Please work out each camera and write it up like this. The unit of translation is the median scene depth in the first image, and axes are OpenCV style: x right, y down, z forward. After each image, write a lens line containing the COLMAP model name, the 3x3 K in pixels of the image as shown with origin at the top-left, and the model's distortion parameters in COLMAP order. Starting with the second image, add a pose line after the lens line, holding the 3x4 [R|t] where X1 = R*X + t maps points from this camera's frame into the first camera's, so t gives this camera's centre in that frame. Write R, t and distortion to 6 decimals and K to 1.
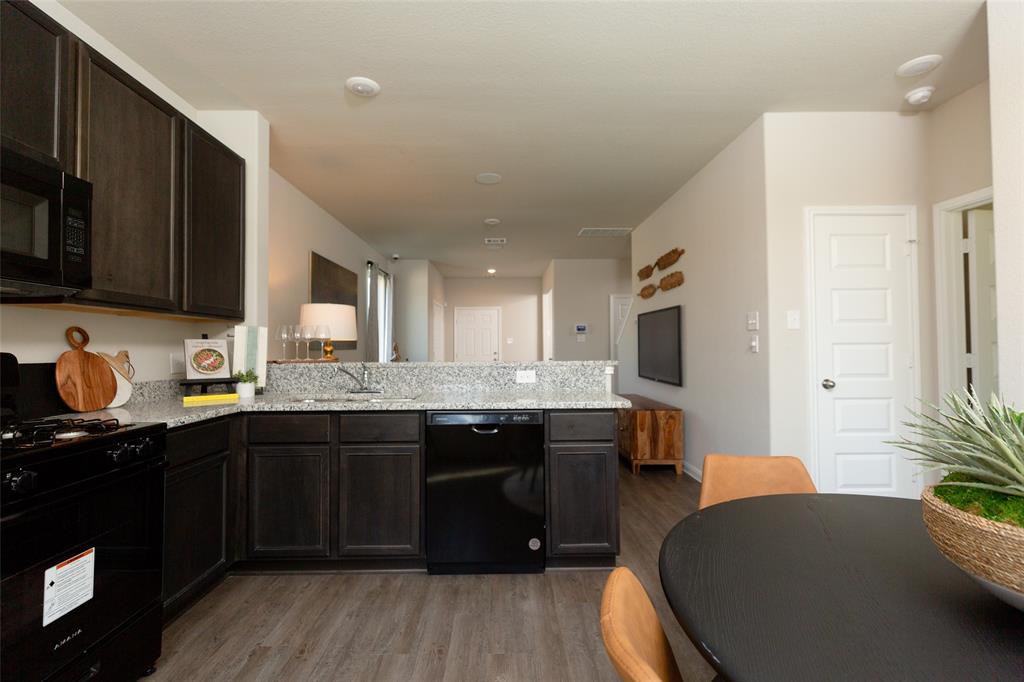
lens RADIAL K [[461.1, 0, 507.0], [0, 461.1, 337.3], [0, 0, 1]] dist [0.003443, -0.000207]
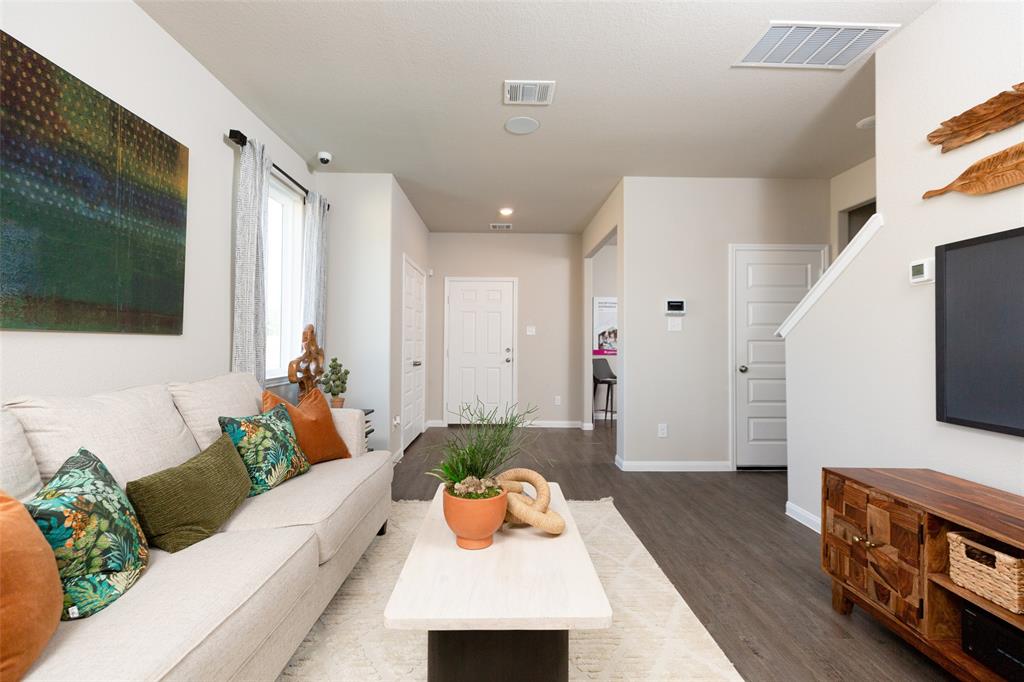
lens RADIAL K [[455.9, 0, 507.2], [0, 455.9, 336.6], [0, 0, 1]] dist [0.003032, -0.000010]
pose [[0.999910, 0.013332, 0.001475, -0.099861], [-0.013339, 0.999899, 0.004941, 0.046867], [-0.001409, -0.004960, 0.999987, 1.321465]]
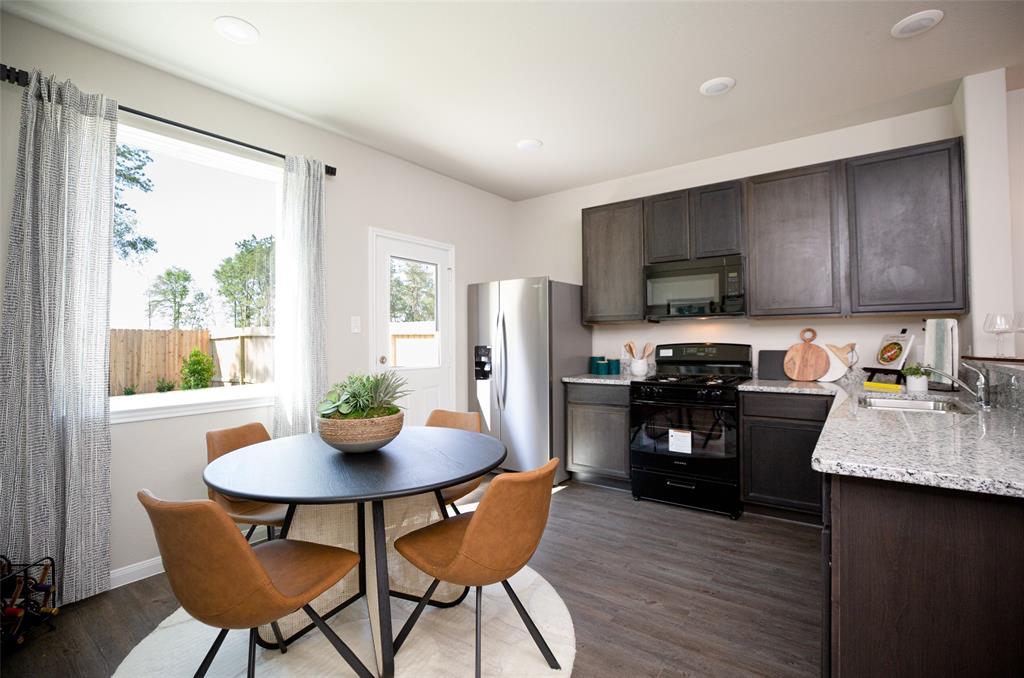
lens RADIAL K [[484.2, 0, 516.2], [0, 484.2, 332.1], [0, 0, 1]] dist [-0.000509, -0.000068]
pose [[-0.610300, -0.003439, -0.792163, 0.773856], [0.031876, 0.999074, -0.028895, 0.004556], [0.791529, -0.042886, -0.609625, 0.916449]]
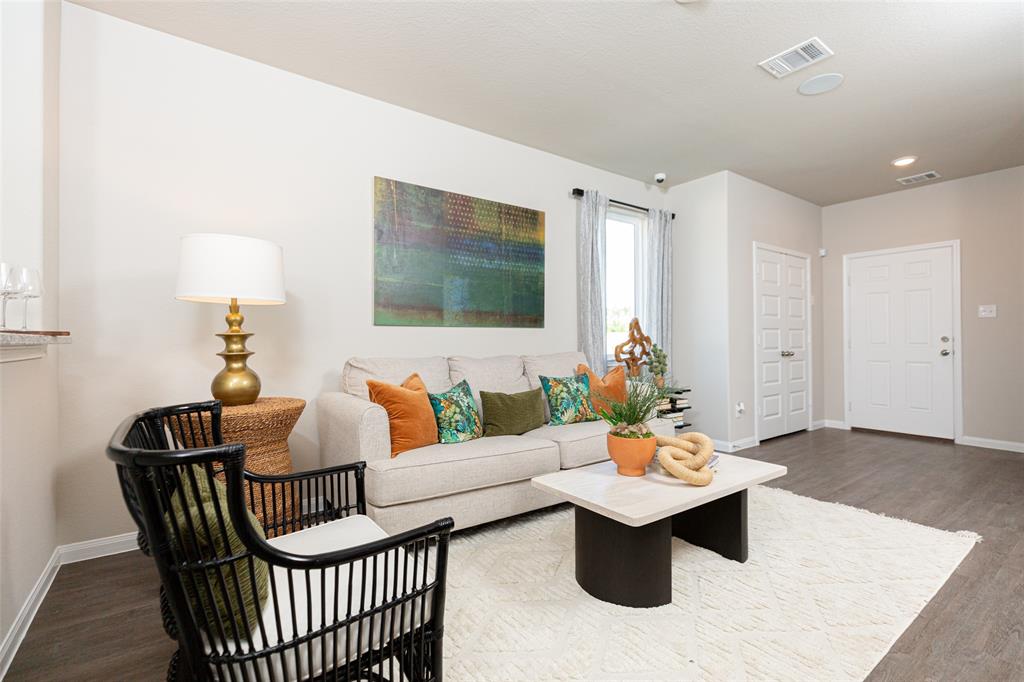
lens RADIAL K [[461.1, 0, 507.0], [0, 461.1, 337.3], [0, 0, 1]] dist [0.003443, -0.000207]
pose [[0.571766, -0.001355, -0.820416, 0.385133], [0.019214, 0.999746, 0.011740, 0.066521], [0.820192, -0.022476, 0.571647, 1.281301]]
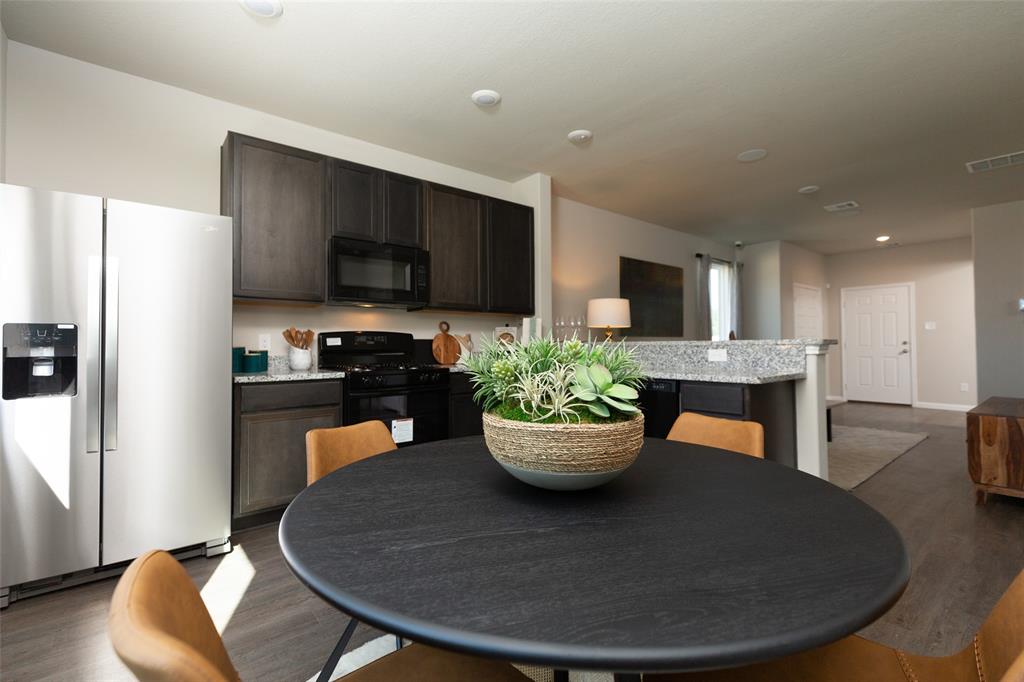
lens RADIAL K [[461.1, 0, 507.0], [0, 461.1, 337.3], [0, 0, 1]] dist [0.003443, -0.000207]
pose [[0.625543, -0.011029, -0.780112, 0.579281], [0.021032, 0.999775, 0.002730, 0.033545], [0.779906, -0.018115, 0.625634, -0.017833]]
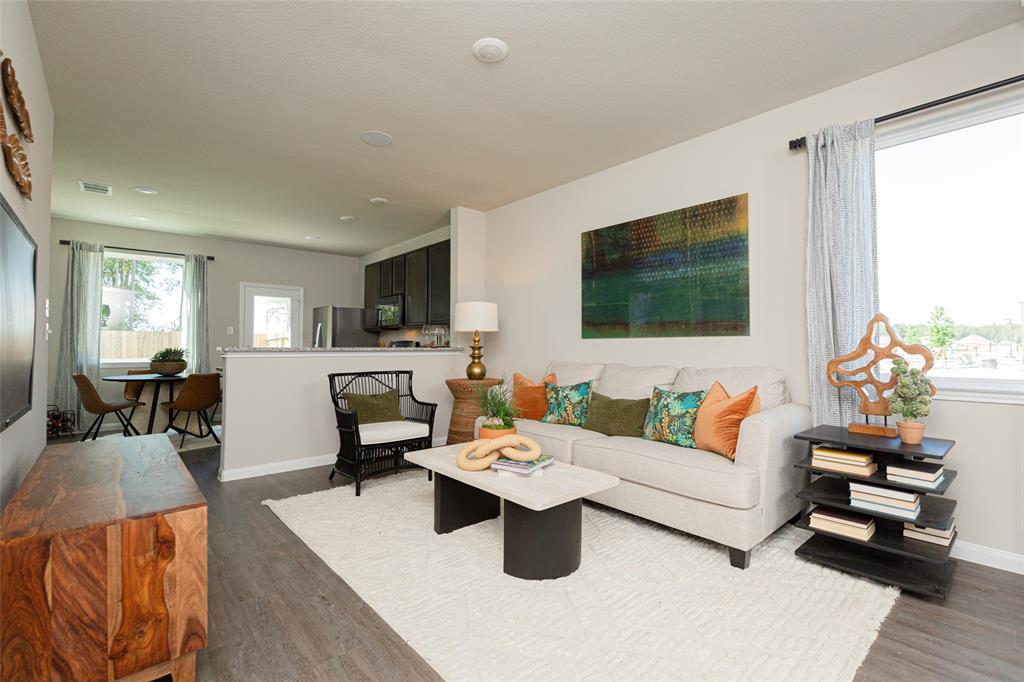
lens RADIAL K [[453.0, 0, 512.0], [0, 453.0, 341.0], [0, 0, 1]] dist [-0.000313, -0.000537]
pose [[-0.755326, -0.003629, -0.655339, 0.473890], [0.019230, 0.999431, -0.027699, 0.089842], [0.655067, -0.033524, -0.754827, 2.652047]]
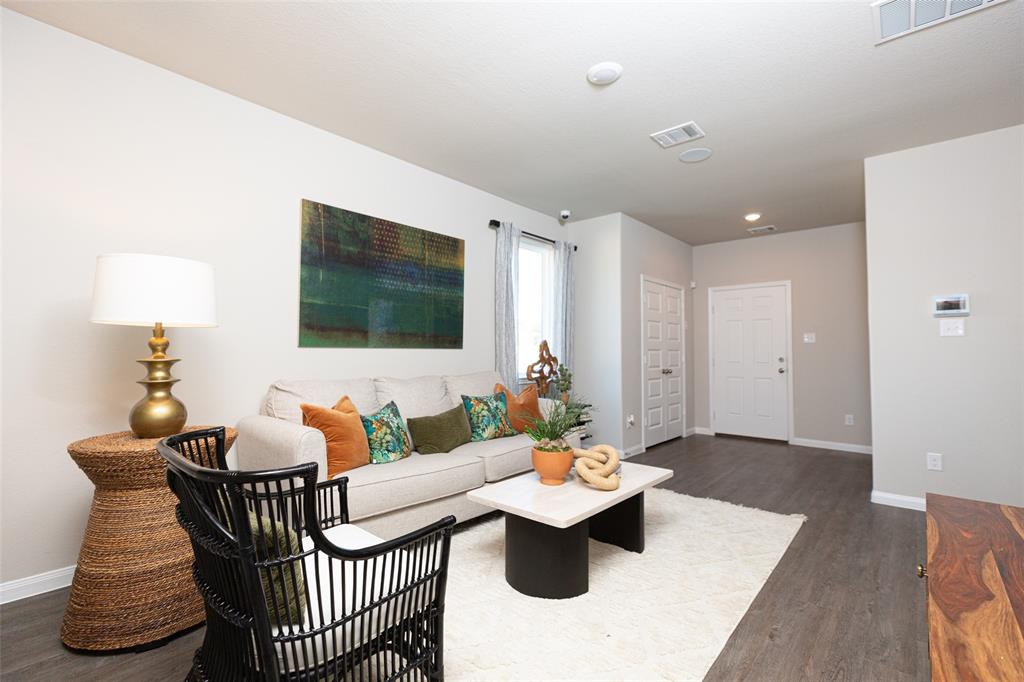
lens RADIAL K [[461.1, 0, 507.0], [0, 461.1, 337.3], [0, 0, 1]] dist [0.003443, -0.000207]
pose [[0.739123, -0.013370, -0.673437, 0.405311], [0.007207, 0.999903, -0.011942, 0.037915], [0.673532, 0.003973, 0.739148, 1.173769]]
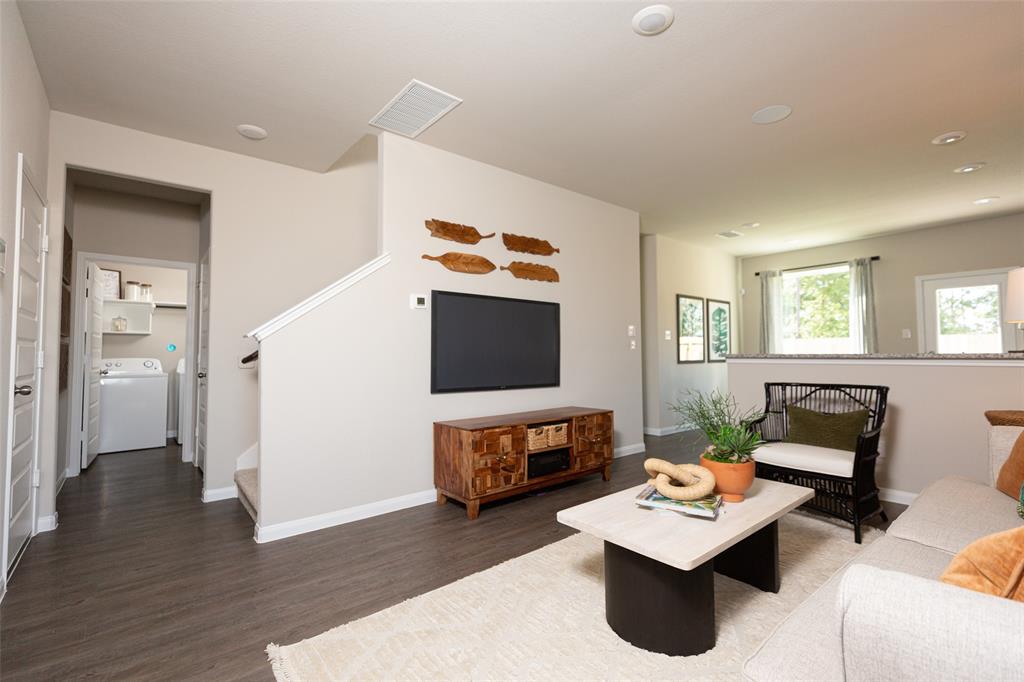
lens RADIAL K [[461.1, 0, 507.0], [0, 461.1, 337.3], [0, 0, 1]] dist [0.003443, -0.000207]
pose [[-0.626057, 0.038313, 0.778835, -0.505033], [-0.009548, 0.998341, -0.056786, 0.094259], [-0.779719, -0.042988, -0.624653, 2.655004]]
